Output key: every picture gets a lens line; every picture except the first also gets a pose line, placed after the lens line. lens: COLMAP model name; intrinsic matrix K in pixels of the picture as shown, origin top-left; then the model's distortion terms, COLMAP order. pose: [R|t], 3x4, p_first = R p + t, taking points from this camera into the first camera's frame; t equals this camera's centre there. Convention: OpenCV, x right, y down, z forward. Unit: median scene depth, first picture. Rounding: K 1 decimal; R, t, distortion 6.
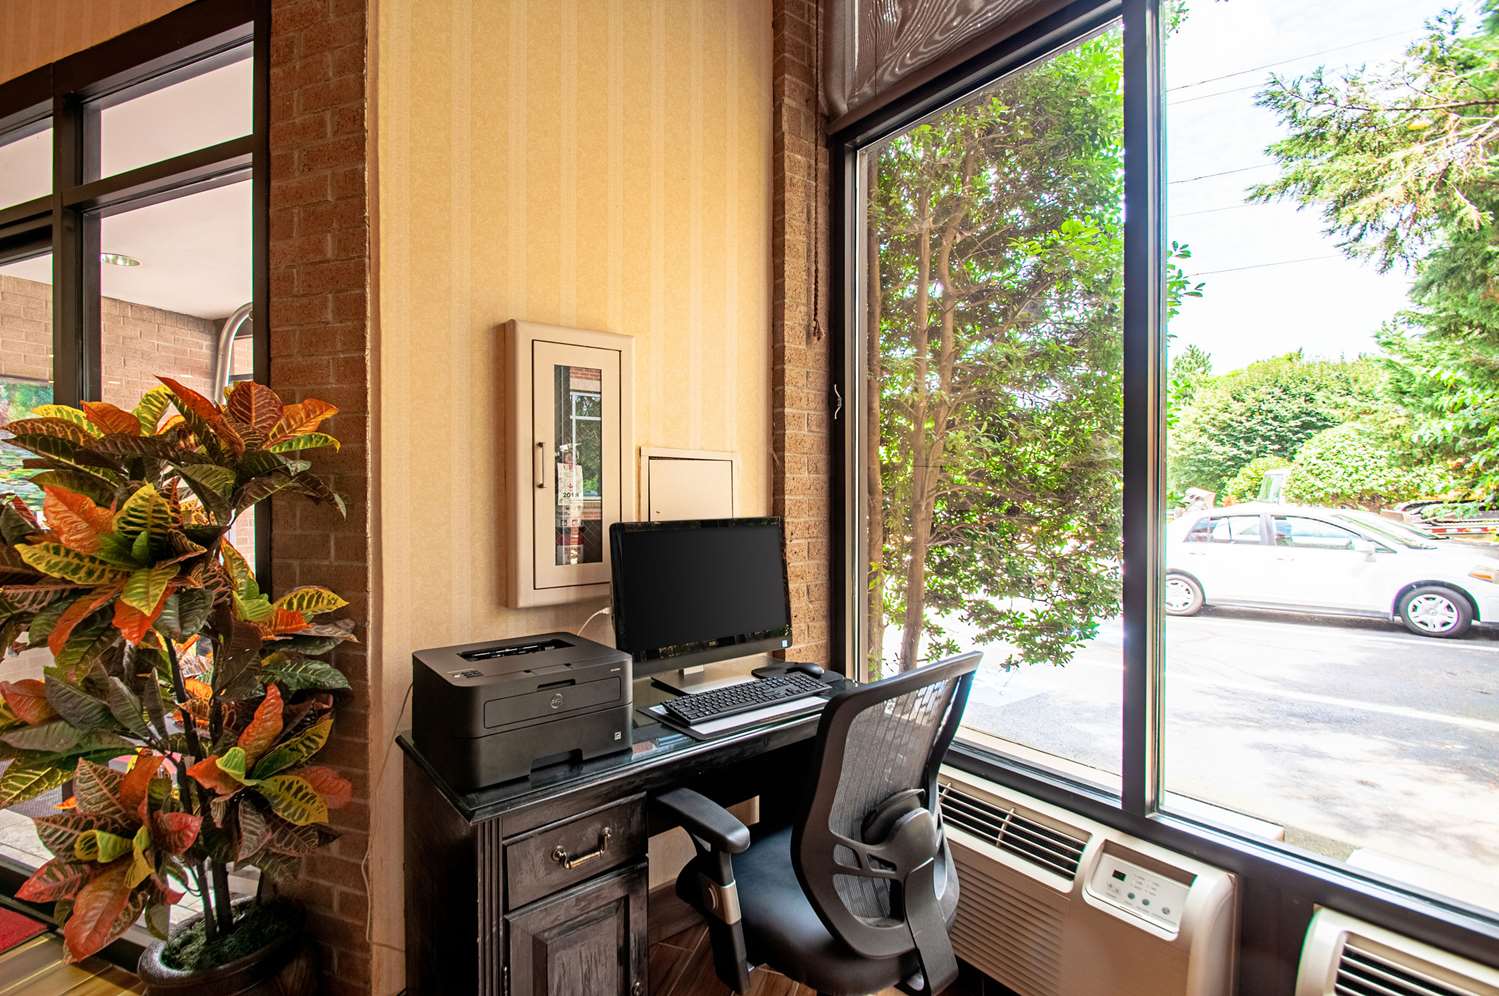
lens RADIAL K [[722.1, 0, 749.5], [0, 722.1, 498.0], [0, 0, 1]] dist [0.001868, 0.000432]
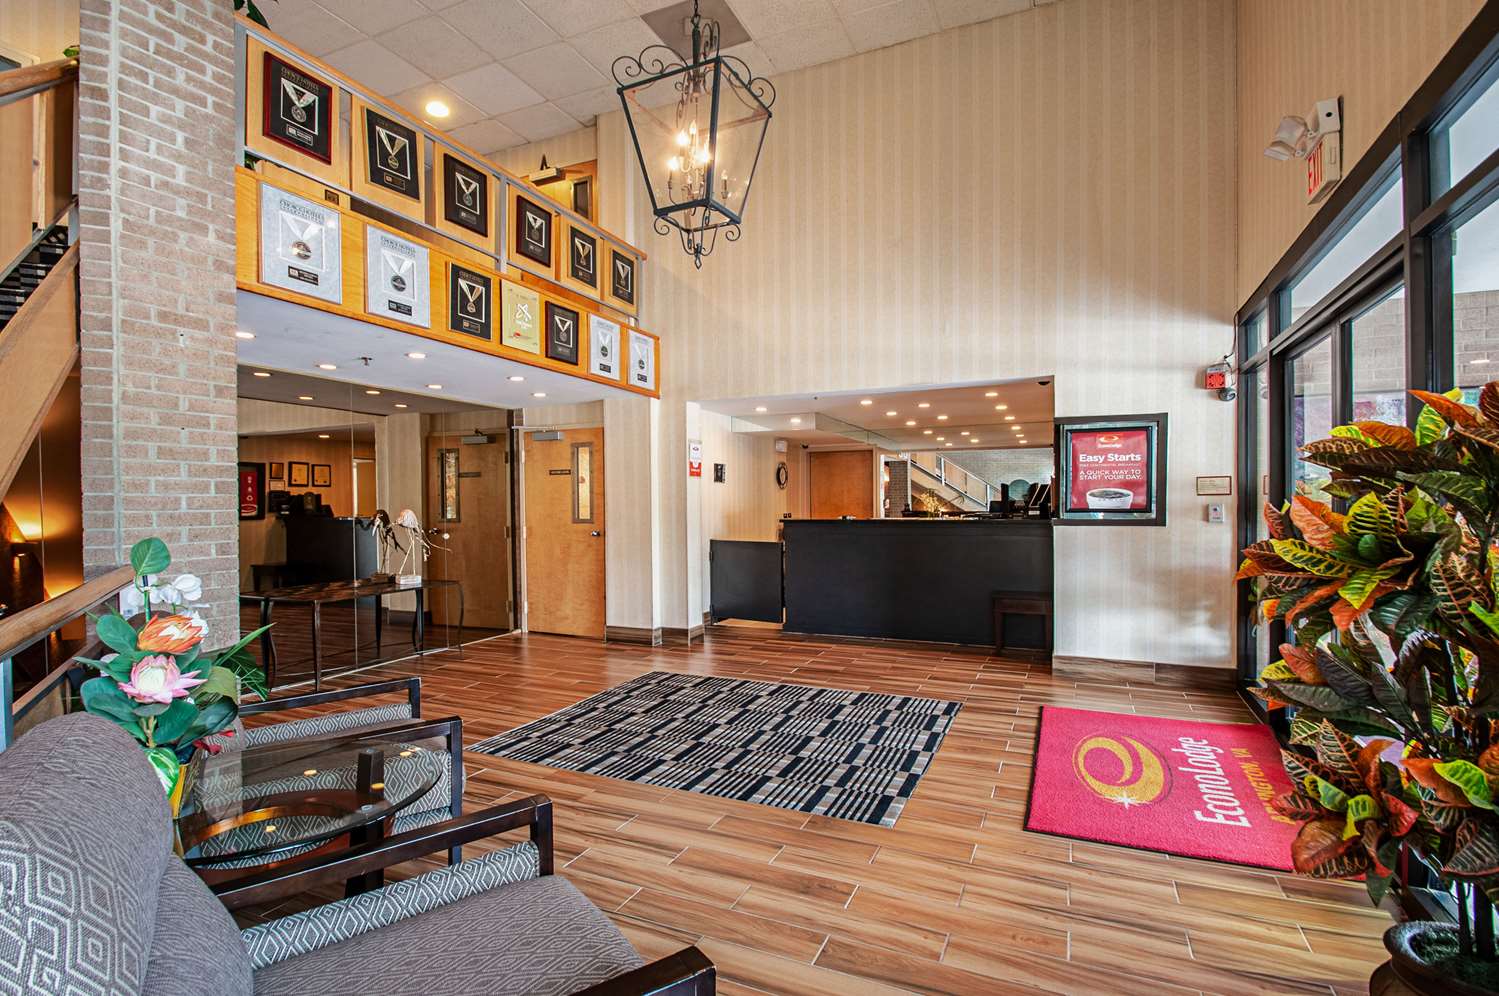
lens RADIAL K [[704.0, 0, 749.5], [0, 704.0, 498.0], [0, 0, 1]] dist [-0.000253, -0.000018]
pose [[-0.038292, -0.002961, -0.999262, 0.294622], [-0.001488, 0.999995, -0.002906, -0.006316], [0.999265, 0.001376, -0.038296, 0.077620]]
